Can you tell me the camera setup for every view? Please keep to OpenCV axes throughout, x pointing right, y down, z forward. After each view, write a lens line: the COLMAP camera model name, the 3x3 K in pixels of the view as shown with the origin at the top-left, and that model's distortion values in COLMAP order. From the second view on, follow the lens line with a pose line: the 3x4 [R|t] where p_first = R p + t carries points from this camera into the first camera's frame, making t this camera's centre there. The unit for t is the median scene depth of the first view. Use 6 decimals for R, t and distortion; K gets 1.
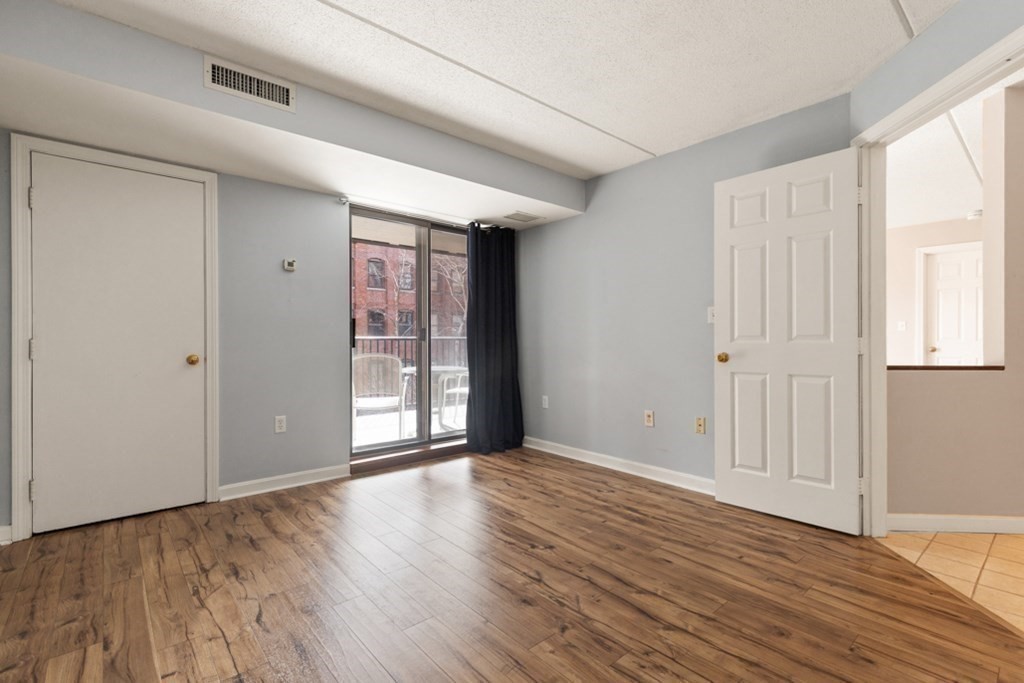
lens RADIAL K [[467.0, 0, 524.5], [0, 467.0, 341.5], [0, 0, 1]] dist [0.008965, -0.003301]
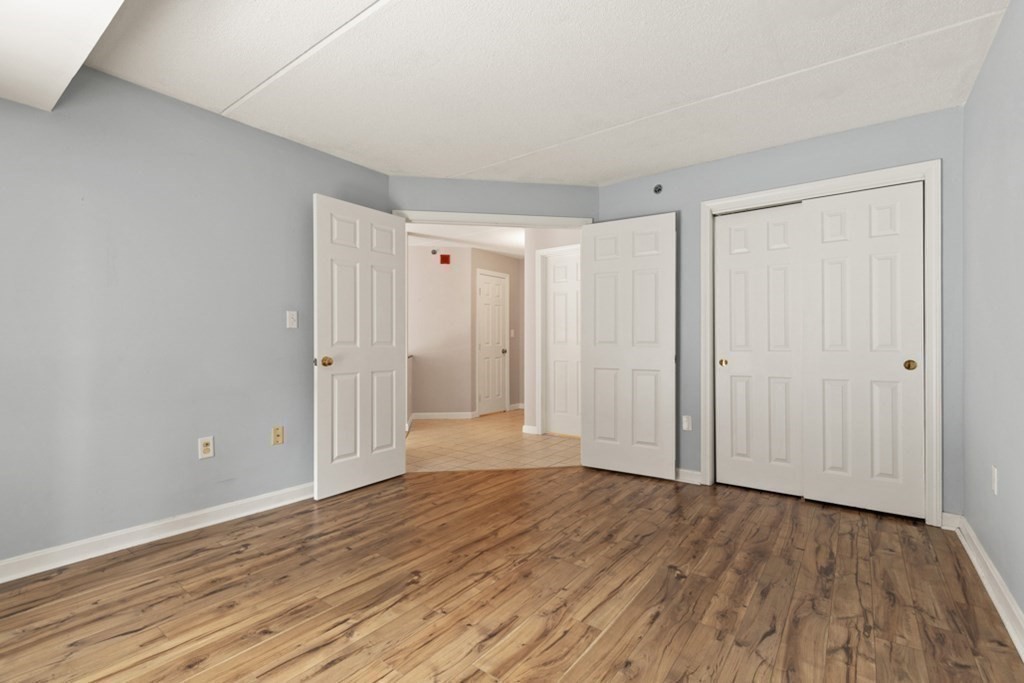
lens RADIAL K [[467.0, 0, 507.3], [0, 467.0, 339.8], [0, 0, 1]] dist [0.008965, -0.003301]
pose [[-0.184589, 0.007047, 0.982791, -0.764398], [0.004356, 0.999970, -0.006352, -0.007711], [-0.982806, 0.003108, -0.184614, 0.860918]]
